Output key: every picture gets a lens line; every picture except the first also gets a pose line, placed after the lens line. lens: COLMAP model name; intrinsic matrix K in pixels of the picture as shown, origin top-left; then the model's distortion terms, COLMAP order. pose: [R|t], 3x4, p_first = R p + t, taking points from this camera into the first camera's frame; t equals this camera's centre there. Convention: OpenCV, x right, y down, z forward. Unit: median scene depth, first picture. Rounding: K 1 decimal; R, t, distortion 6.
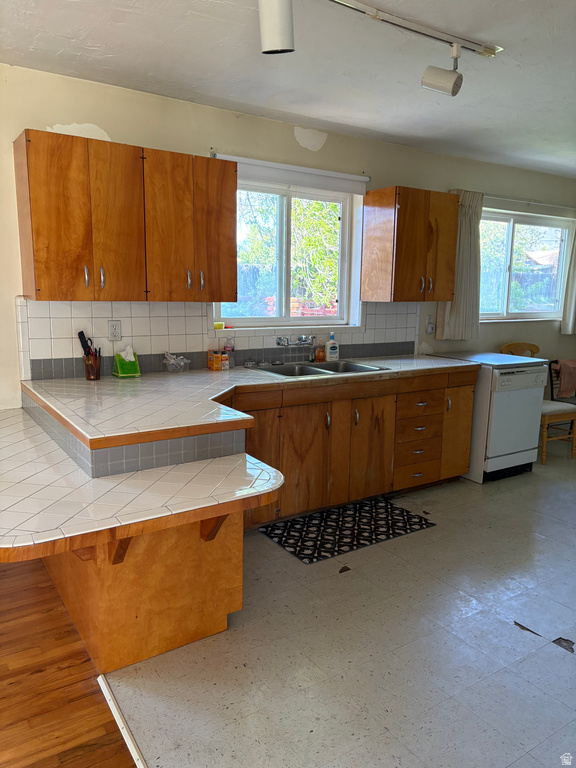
lens RADIAL K [[579.8, 0, 289.9], [0, 579.8, 388.8], [0, 0, 1]] dist [-0.027971, -0.004171]
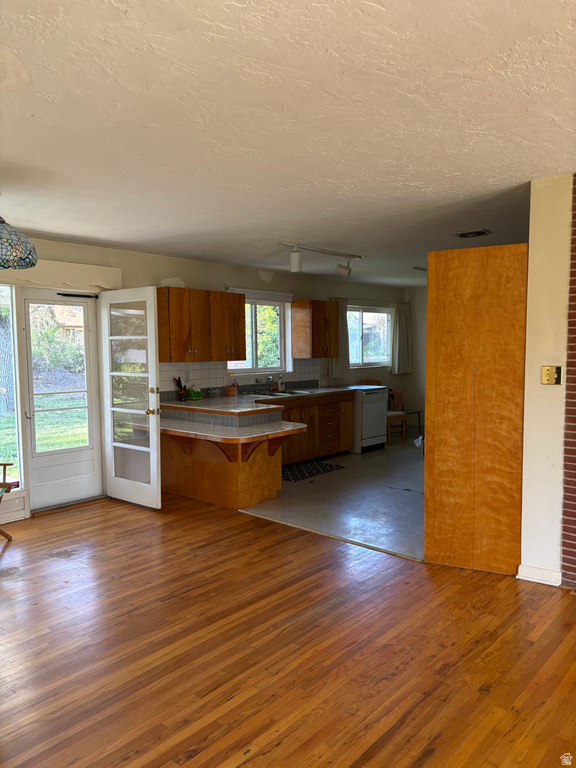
lens RADIAL K [[579.8, 0, 287.2], [0, 579.8, 383.9], [0, 0, 1]] dist [-0.027971, -0.004171]
pose [[0.963498, -0.040782, 0.264589, -0.404441], [0.068275, 0.993080, -0.095558, 0.110345], [-0.258861, 0.110135, 0.959615, -0.801332]]
